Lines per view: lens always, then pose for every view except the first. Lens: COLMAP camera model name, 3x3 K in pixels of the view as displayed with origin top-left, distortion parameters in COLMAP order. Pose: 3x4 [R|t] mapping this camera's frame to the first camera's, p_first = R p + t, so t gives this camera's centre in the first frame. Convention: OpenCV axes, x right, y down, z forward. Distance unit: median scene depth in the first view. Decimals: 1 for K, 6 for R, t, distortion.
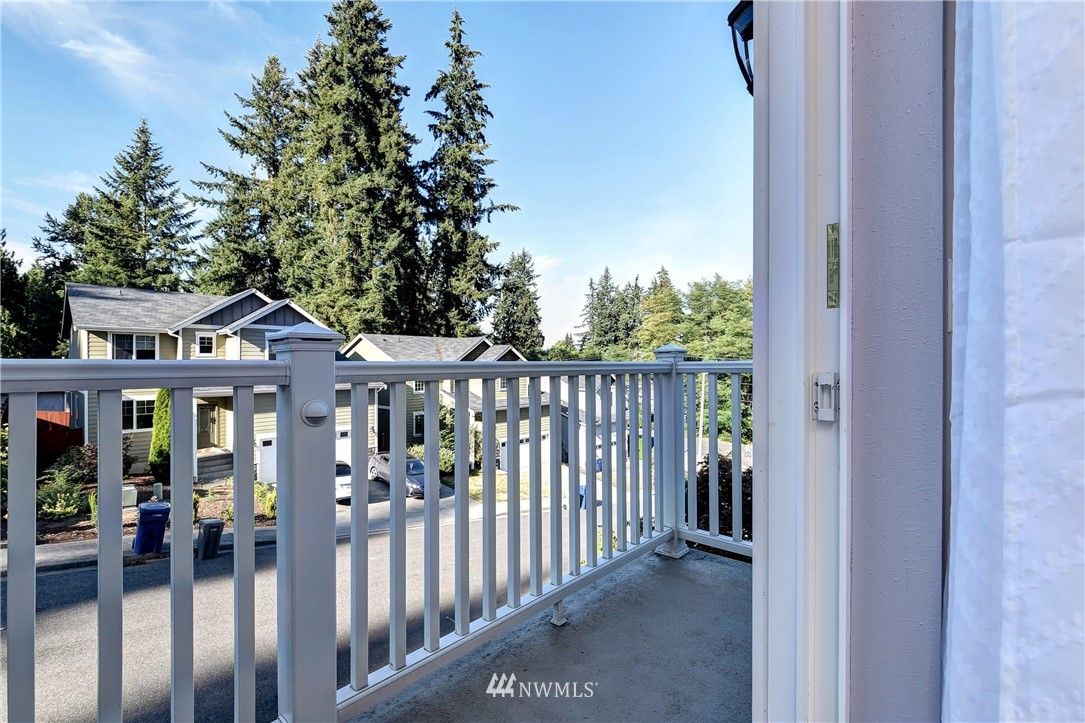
lens RADIAL K [[478.5, 0, 534.1], [0, 478.5, 363.0], [0, 0, 1]] dist [0.011525, -0.007278]
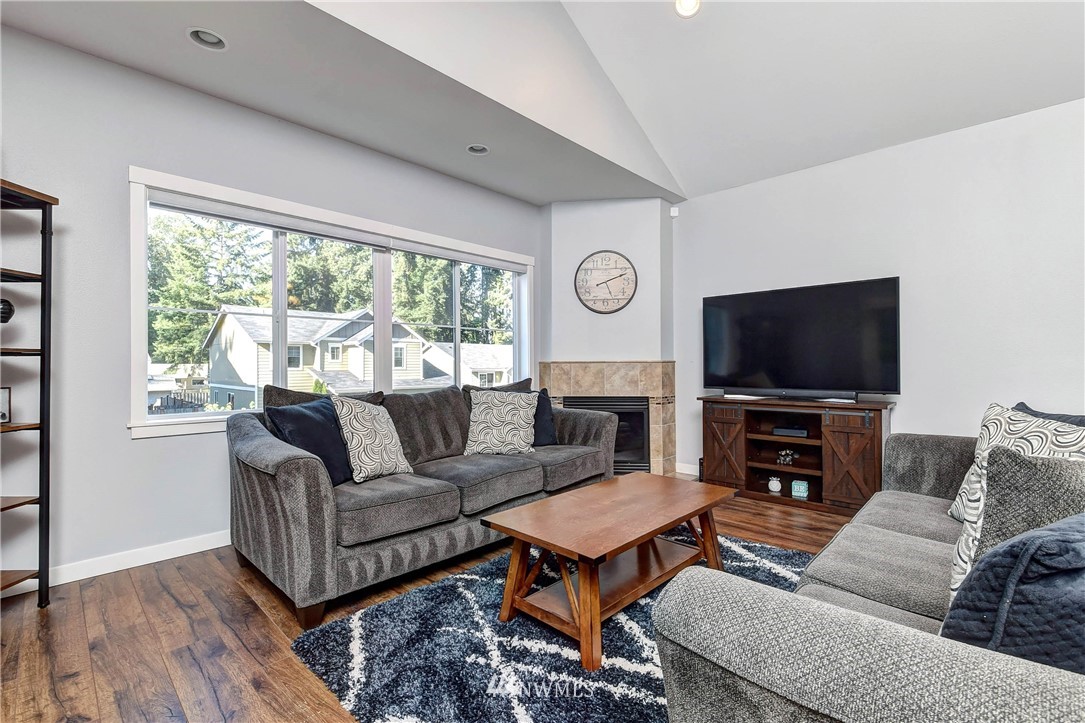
lens RADIAL K [[478.5, 0, 534.1], [0, 478.5, 363.0], [0, 0, 1]] dist [0.011525, -0.007278]
pose [[0.999824, -0.001756, -0.018660, -0.056295], [0.001640, 0.999979, -0.006216, -0.001153], [0.018670, 0.006185, 0.999807, -0.123793]]
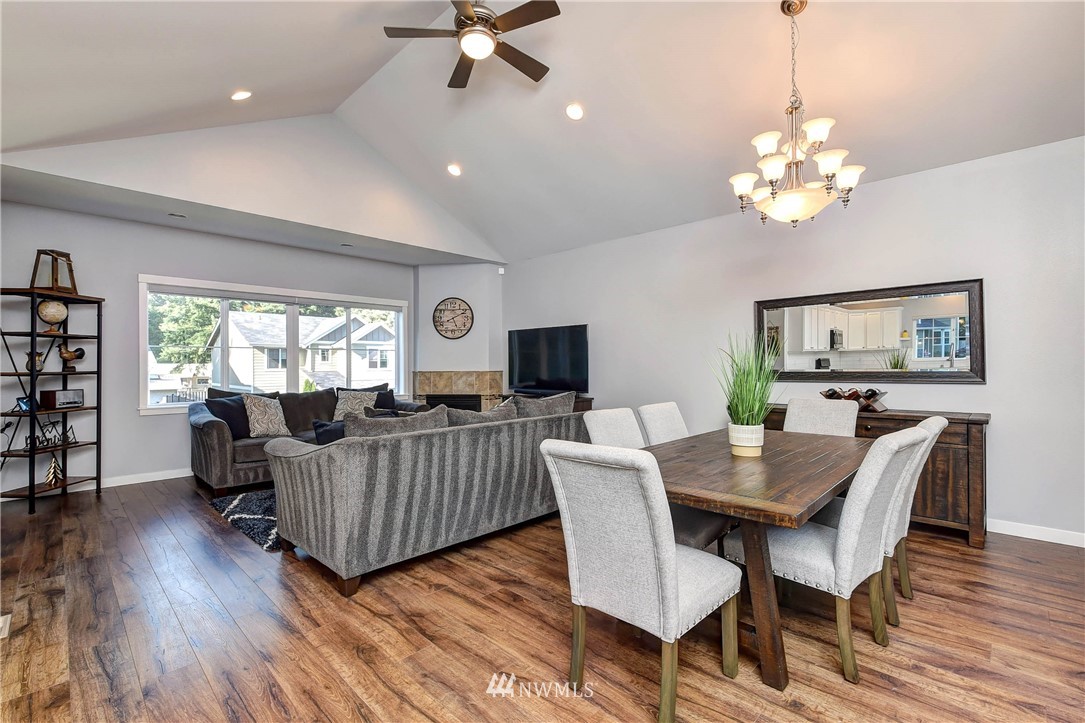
lens RADIAL K [[478.5, 0, 534.1], [0, 478.5, 363.0], [0, 0, 1]] dist [0.011525, -0.007278]
pose [[0.999591, -0.000055, -0.028584, -0.014516], [-0.000081, 0.999989, -0.004773, -0.003906], [0.028584, 0.004773, 0.999580, -0.171817]]
